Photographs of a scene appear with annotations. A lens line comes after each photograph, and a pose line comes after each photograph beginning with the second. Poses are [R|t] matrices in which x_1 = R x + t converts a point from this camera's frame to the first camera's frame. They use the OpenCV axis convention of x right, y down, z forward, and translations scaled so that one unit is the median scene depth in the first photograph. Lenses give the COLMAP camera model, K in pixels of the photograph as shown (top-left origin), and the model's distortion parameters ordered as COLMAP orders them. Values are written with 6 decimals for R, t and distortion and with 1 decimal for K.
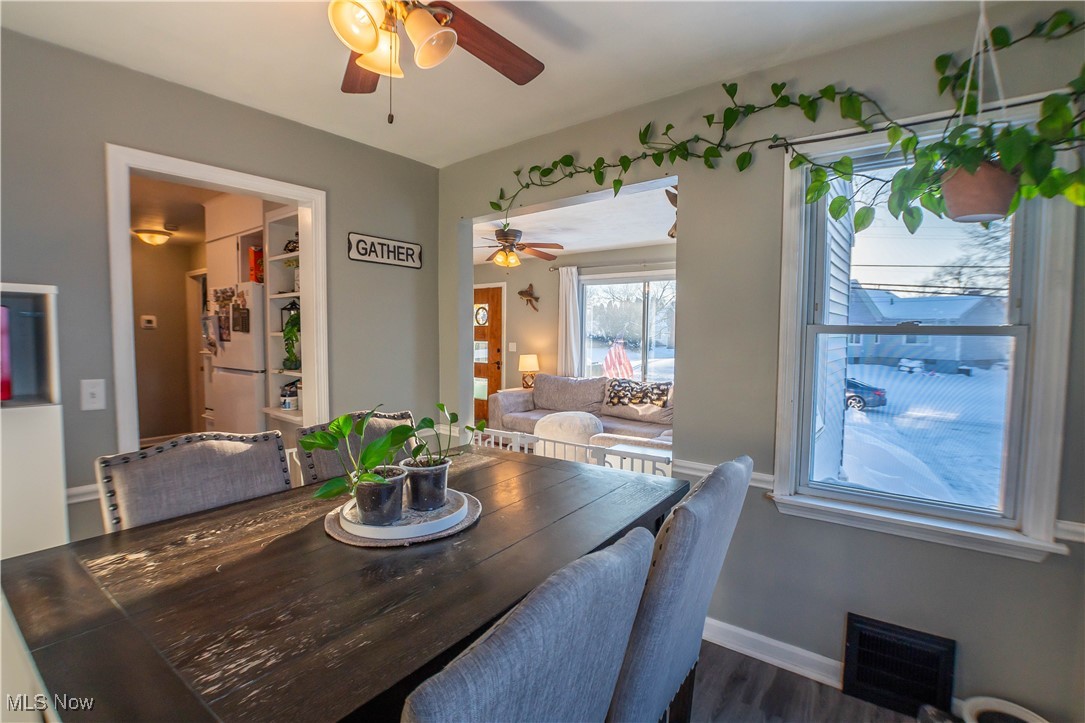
lens RADIAL K [[490.9, 0, 535.5], [0, 490.9, 360.9], [0, 0, 1]] dist [-0.037084, 0.001337]
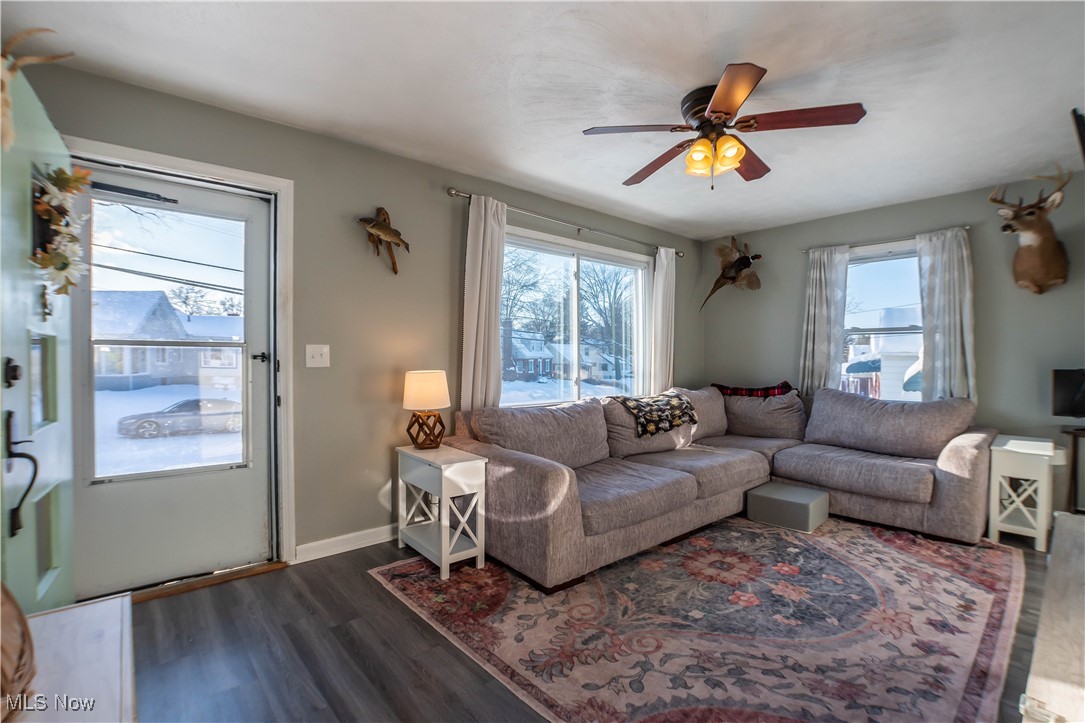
lens RADIAL K [[490.9, 0, 535.5], [0, 490.9, 360.9], [0, 0, 1]] dist [-0.037084, 0.001337]
pose [[0.190078, -0.015746, 0.981643, -0.447011], [0.057752, 0.998319, 0.004831, -0.019019], [-0.980069, 0.055773, 0.190668, 0.886848]]
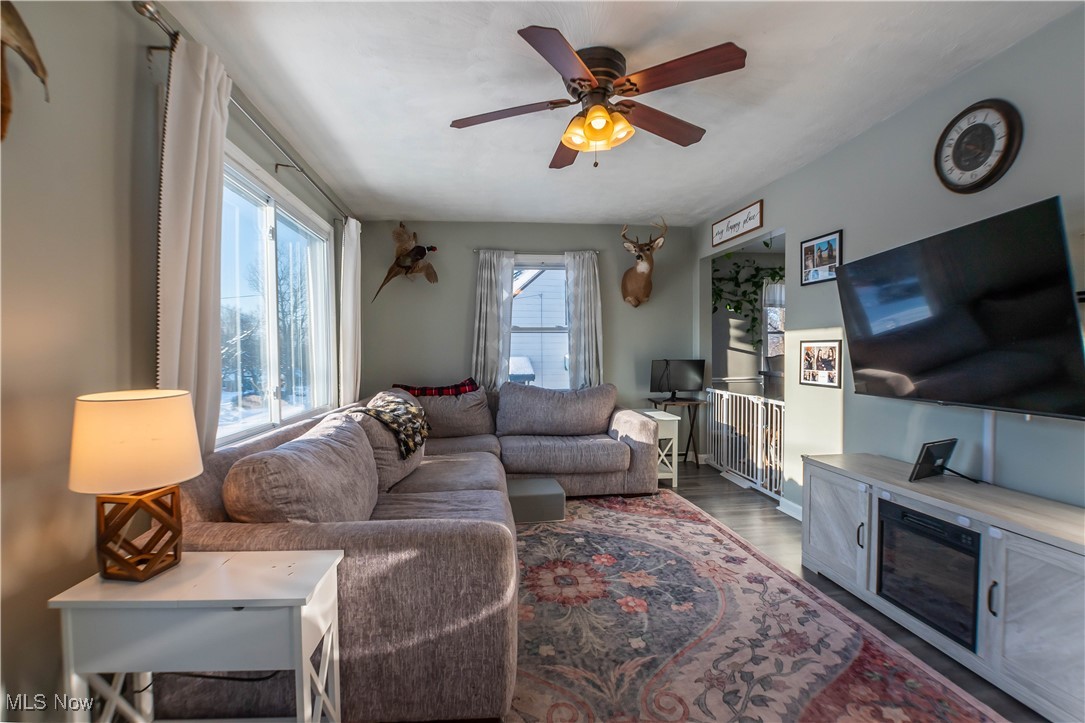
lens RADIAL K [[490.9, 0, 535.5], [0, 490.9, 360.9], [0, 0, 1]] dist [-0.037084, 0.001337]
pose [[-0.700554, -0.014633, 0.713449, -0.260773], [0.044646, 0.996932, 0.064286, -0.030984], [-0.712201, 0.076889, -0.697752, 1.095375]]
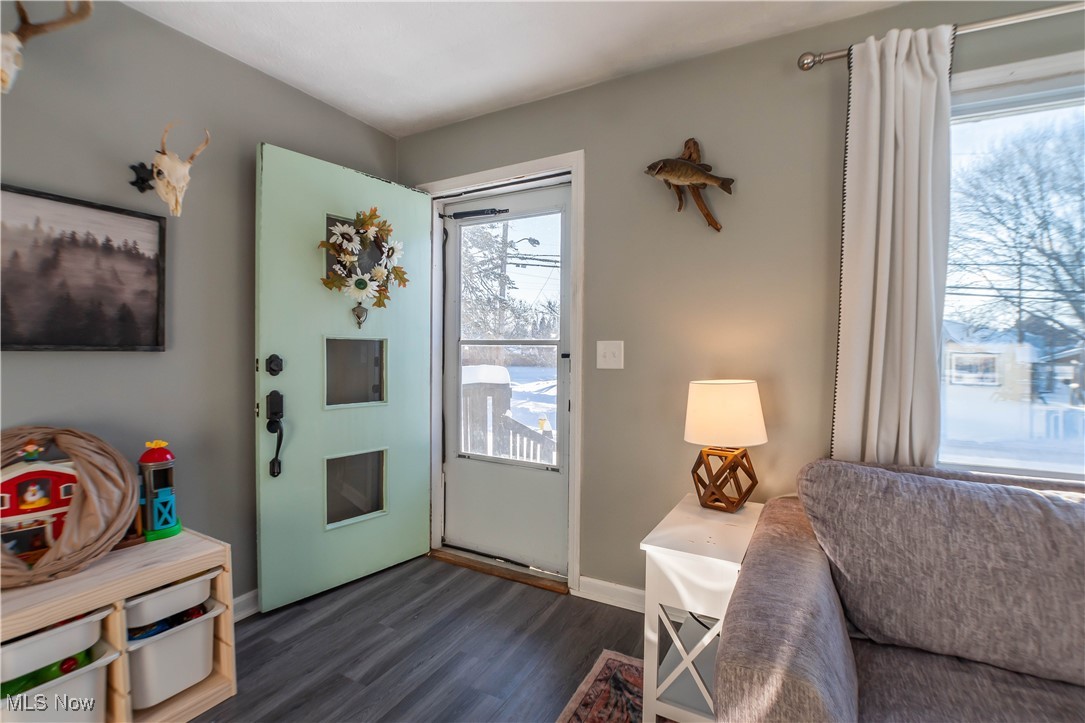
lens RADIAL K [[490.9, 0, 535.5], [0, 490.9, 360.9], [0, 0, 1]] dist [-0.037084, 0.001337]
pose [[0.986608, -0.002595, 0.163087, -0.164584], [0.009250, 0.999154, -0.040060, -0.014425], [-0.162846, 0.041033, 0.985798, 0.819397]]
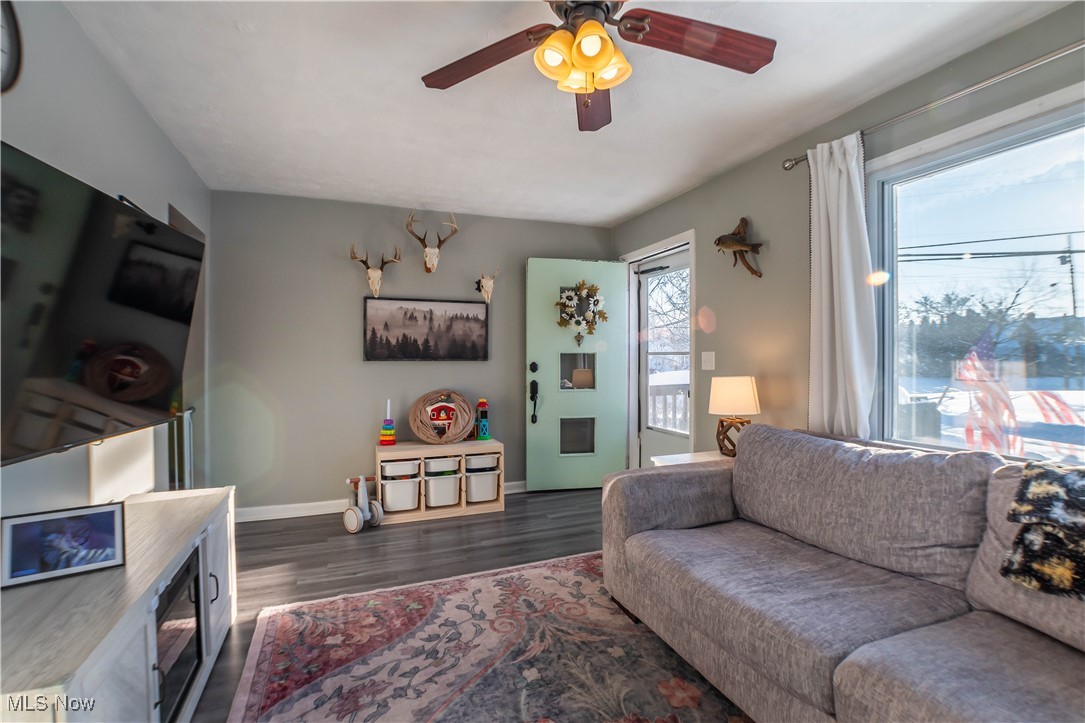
lens RADIAL K [[490.9, 0, 535.5], [0, 490.9, 360.9], [0, 0, 1]] dist [-0.037084, 0.001337]
pose [[0.862679, -0.007831, -0.505692, 0.056195], [-0.021912, 0.998362, -0.052842, 0.000266], [0.505278, 0.056666, 0.861094, 0.597242]]
